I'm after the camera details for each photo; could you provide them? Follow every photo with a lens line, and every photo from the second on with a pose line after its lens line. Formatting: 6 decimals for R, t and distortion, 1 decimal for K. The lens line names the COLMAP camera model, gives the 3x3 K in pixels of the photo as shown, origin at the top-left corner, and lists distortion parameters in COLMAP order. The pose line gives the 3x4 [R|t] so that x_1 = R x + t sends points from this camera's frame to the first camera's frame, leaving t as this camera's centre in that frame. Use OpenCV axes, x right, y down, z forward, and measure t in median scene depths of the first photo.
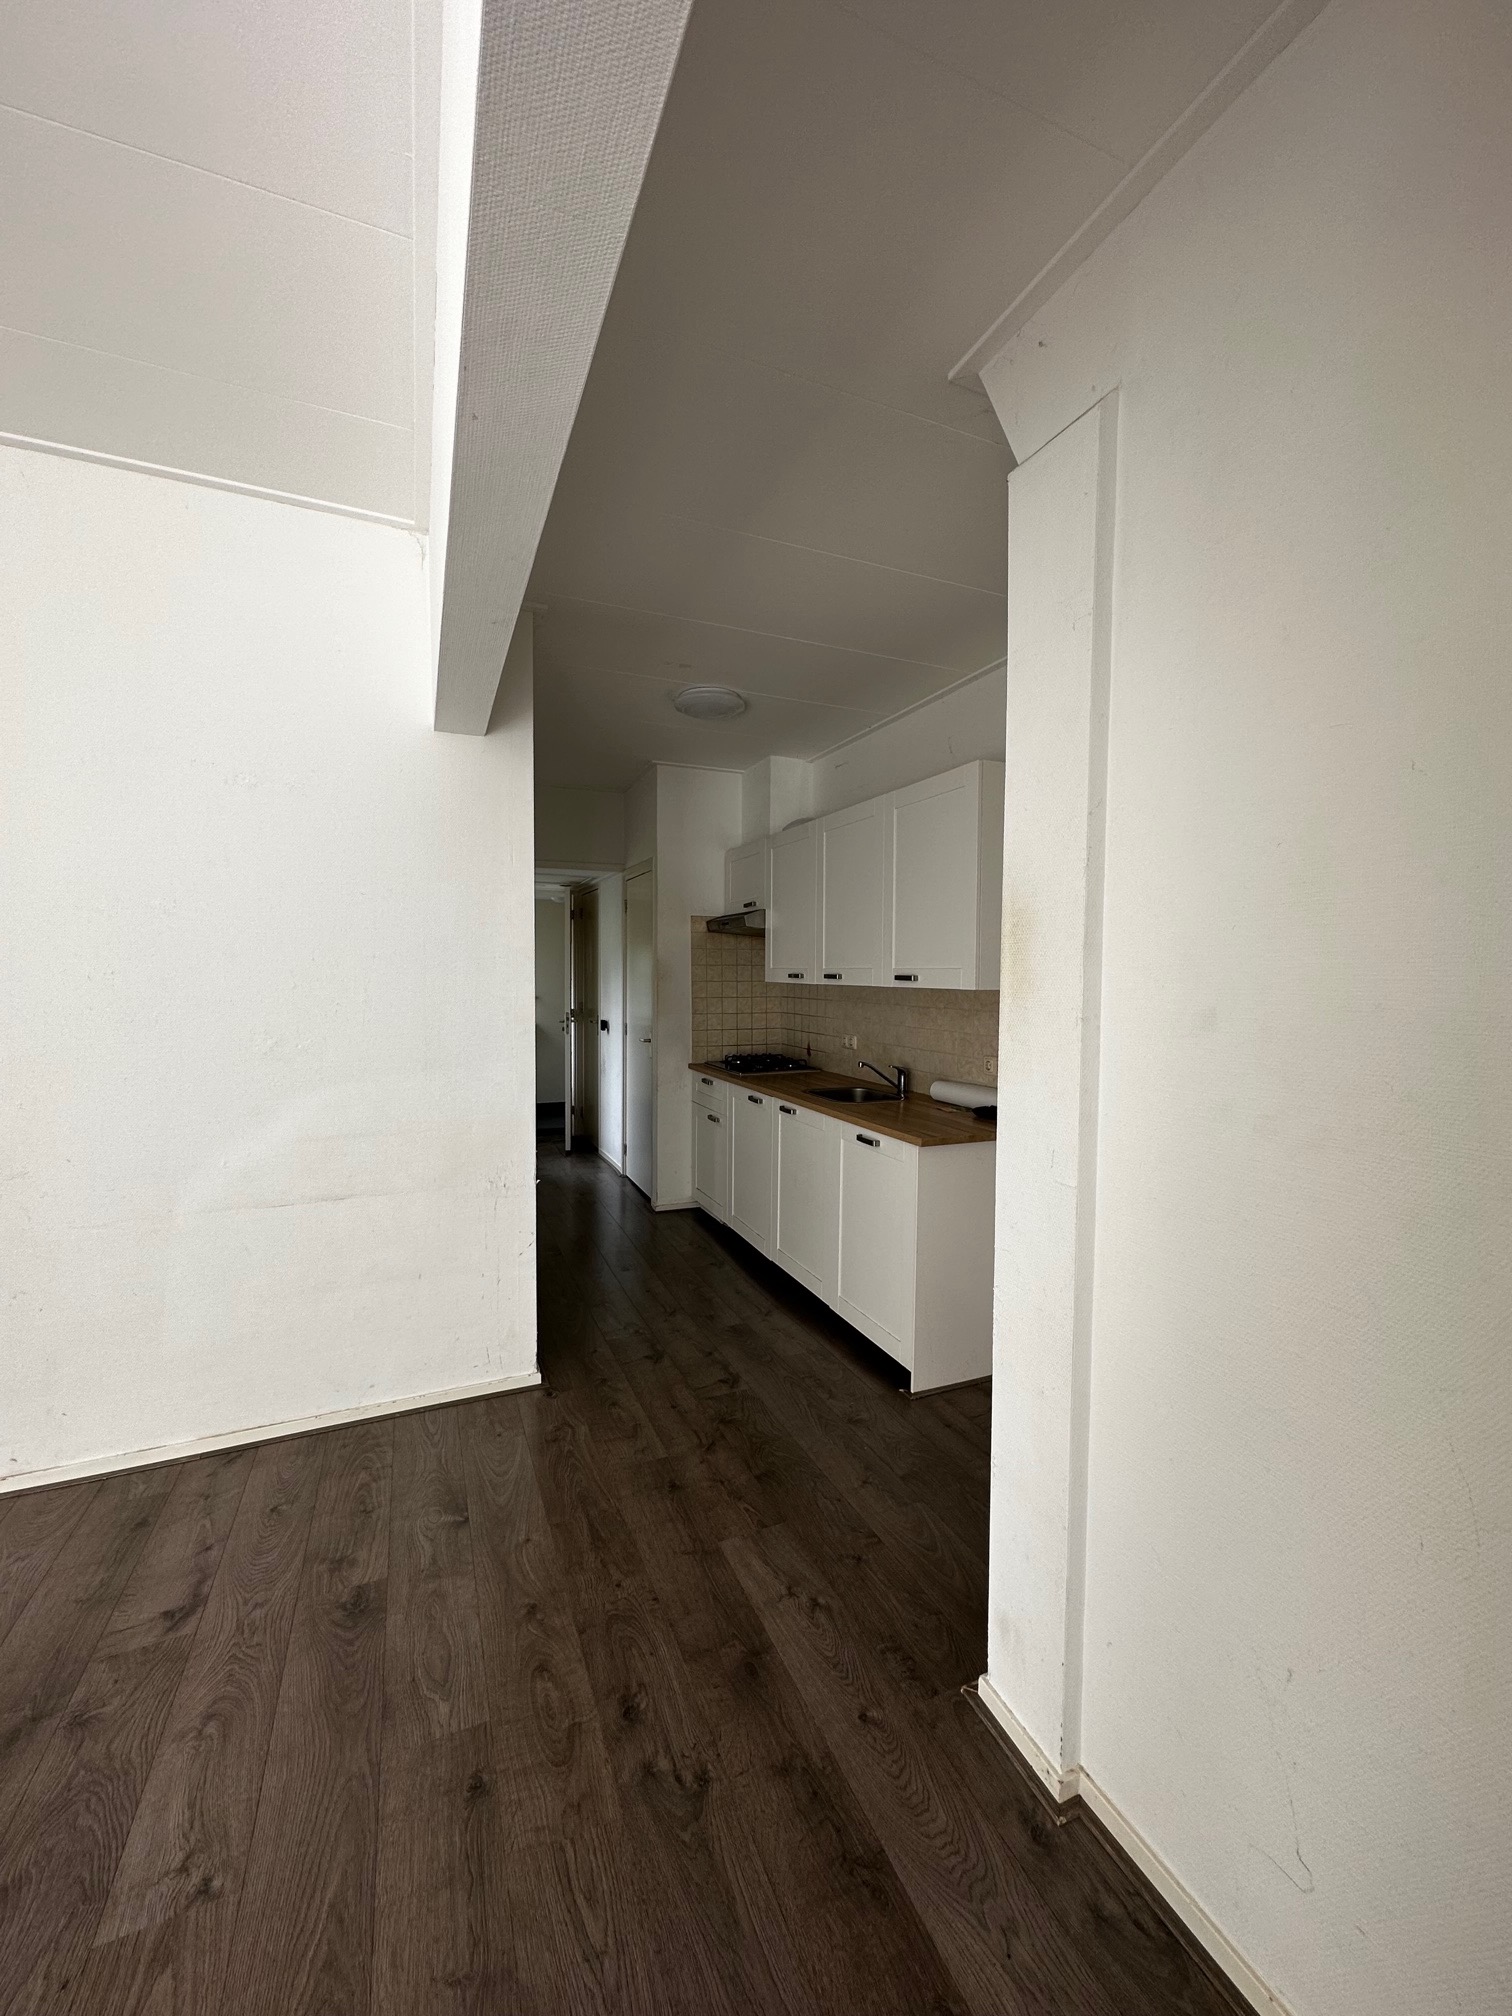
lens RADIAL K [[804.3, 0, 756.0], [0, 804.3, 1008.0], [0, 0, 1]] dist [-0.003289, 0.000685]
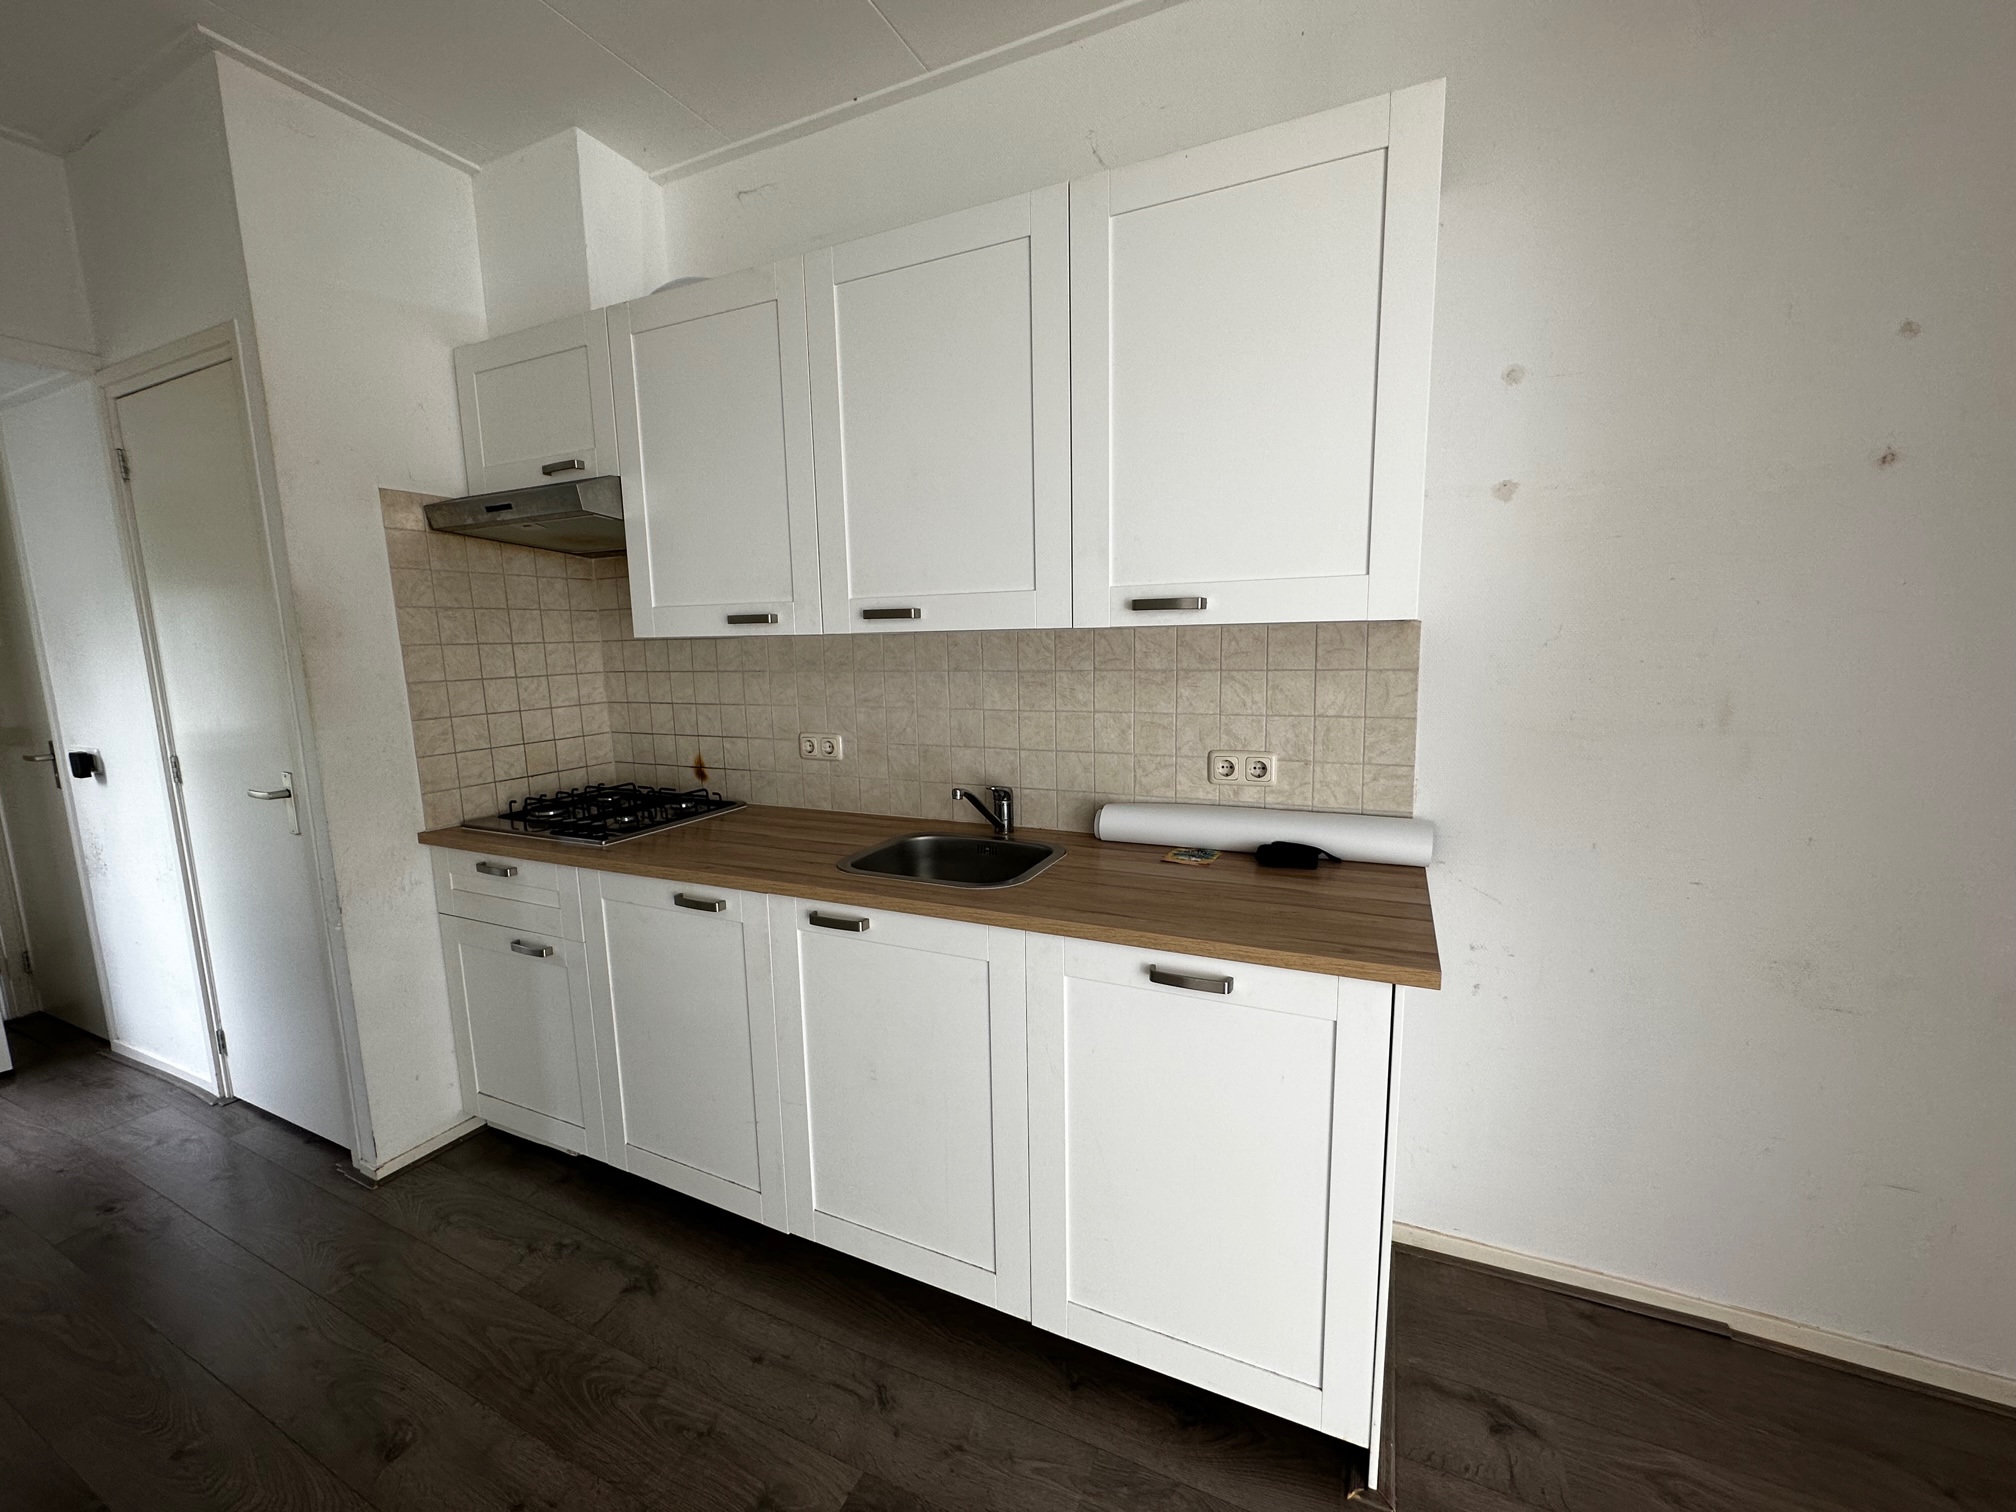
lens RADIAL K [[804.3, 0, 1006.1], [0, 804.3, 754.0], [0, 0, 1]] dist [-0.003289, 0.000685]
pose [[0.749121, -0.116681, 0.652076, -0.138589], [0.055184, 0.991936, 0.114099, -0.007274], [-0.660131, -0.049490, 0.749519, 0.509437]]
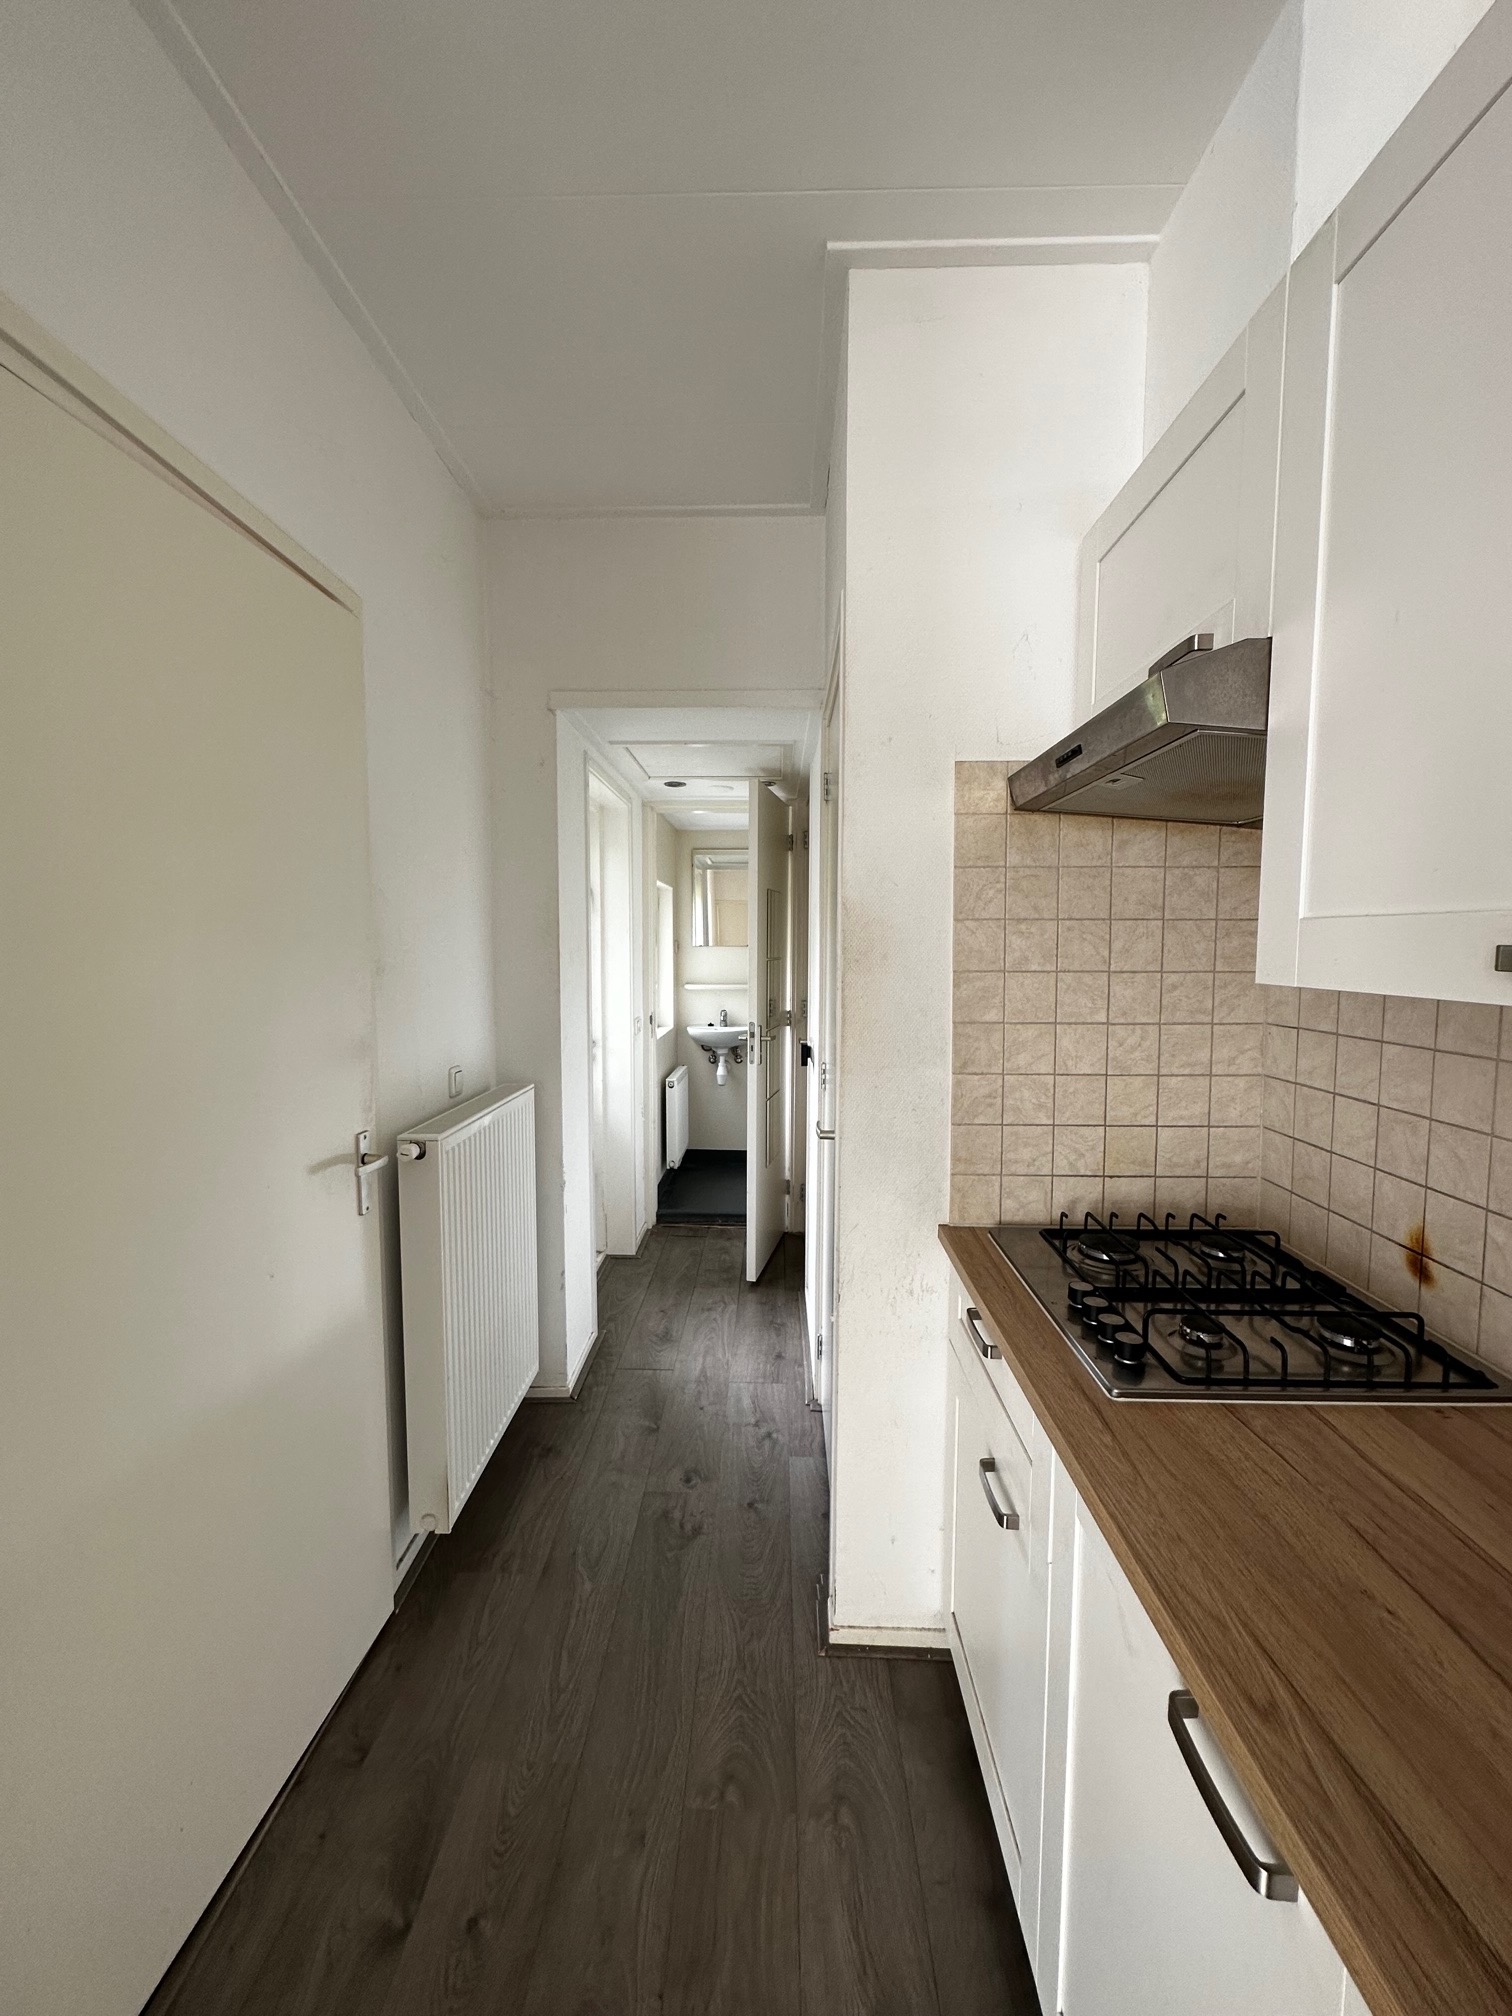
lens RADIAL K [[804.3, 0, 756.0], [0, 804.3, 1008.0], [0, 0, 1]] dist [-0.003289, 0.000685]
pose [[0.907845, 0.028062, -0.418366, -0.019508], [-0.015357, 0.999314, 0.033706, -0.031375], [0.419025, -0.024175, 0.907653, 0.752857]]
